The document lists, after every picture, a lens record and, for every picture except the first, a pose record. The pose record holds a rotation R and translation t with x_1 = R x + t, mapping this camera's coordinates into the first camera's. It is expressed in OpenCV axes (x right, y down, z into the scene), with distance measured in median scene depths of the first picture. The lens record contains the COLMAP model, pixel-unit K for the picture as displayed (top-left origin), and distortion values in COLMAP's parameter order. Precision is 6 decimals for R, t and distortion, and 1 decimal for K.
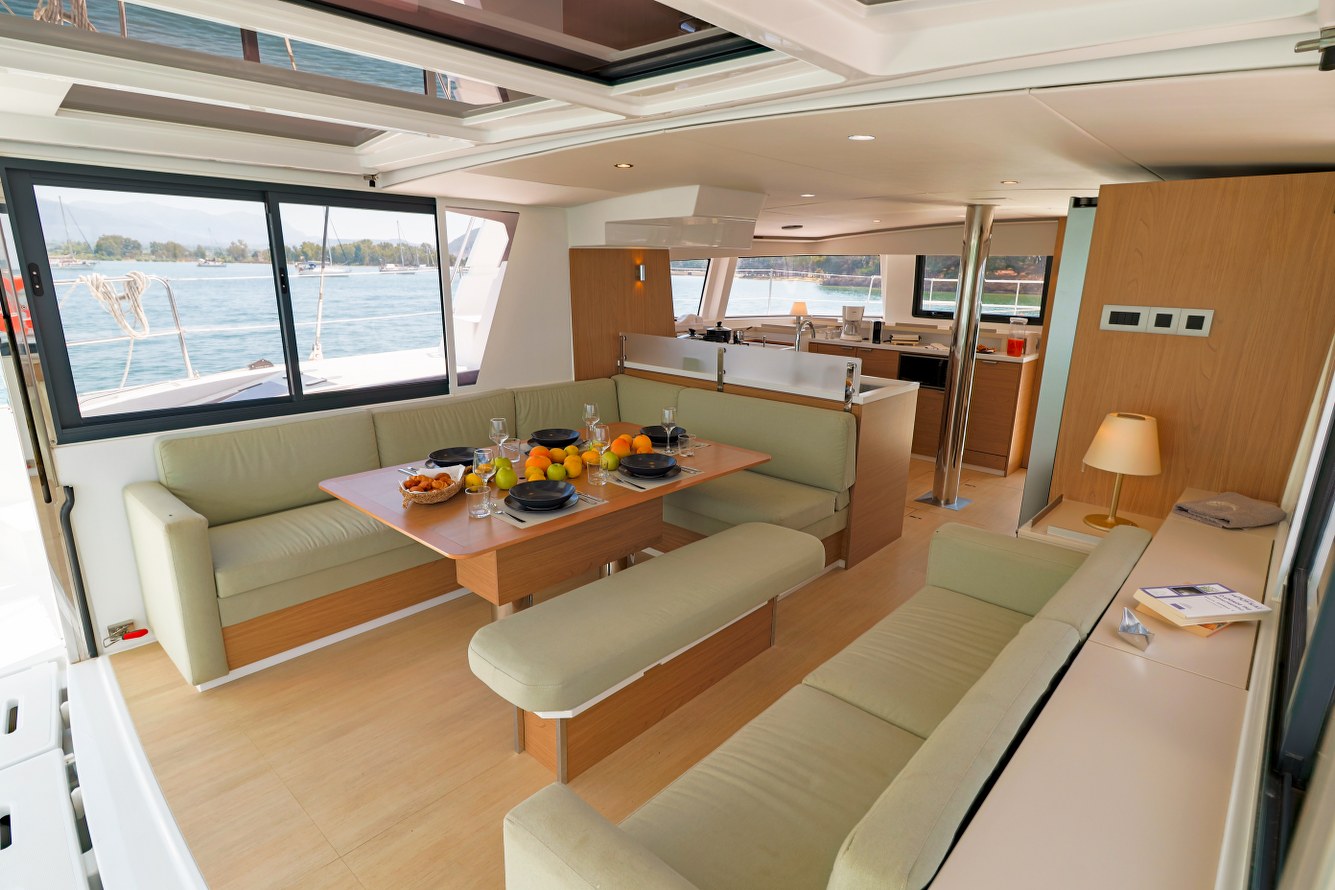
lens RADIAL K [[697.4, 0, 683.2], [0, 697.4, 454.8], [0, 0, 1]] dist [0.001460, -0.000430]
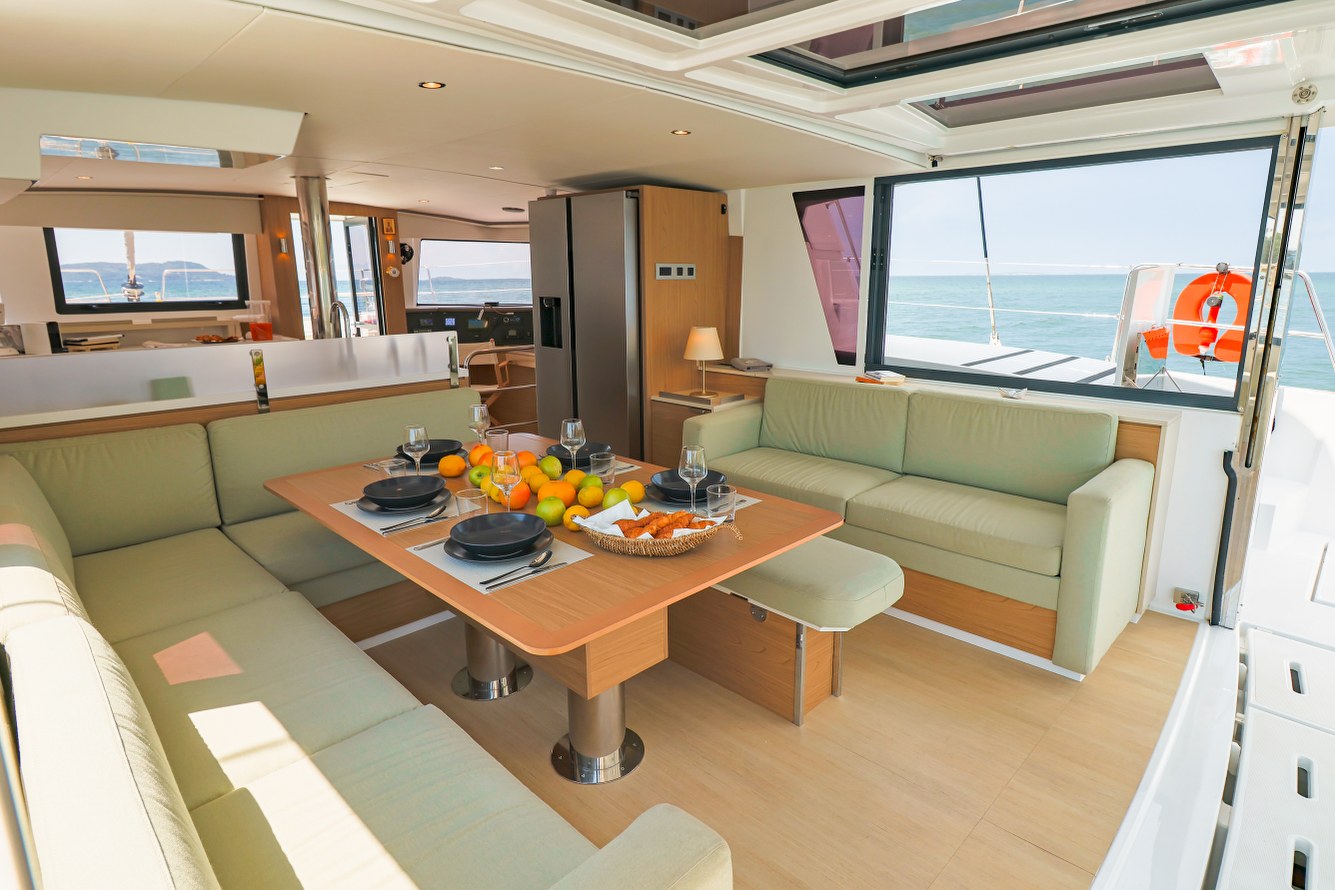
lens RADIAL K [[714.7, 0, 688.4], [0, 714.7, 427.6], [0, 0, 1]] dist [0.003311, -0.000309]
pose [[0.036765, -0.229908, 0.972518, -0.811310], [0.264942, 0.940593, 0.212345, -0.151998], [-0.963563, 0.249854, 0.095493, 0.696576]]
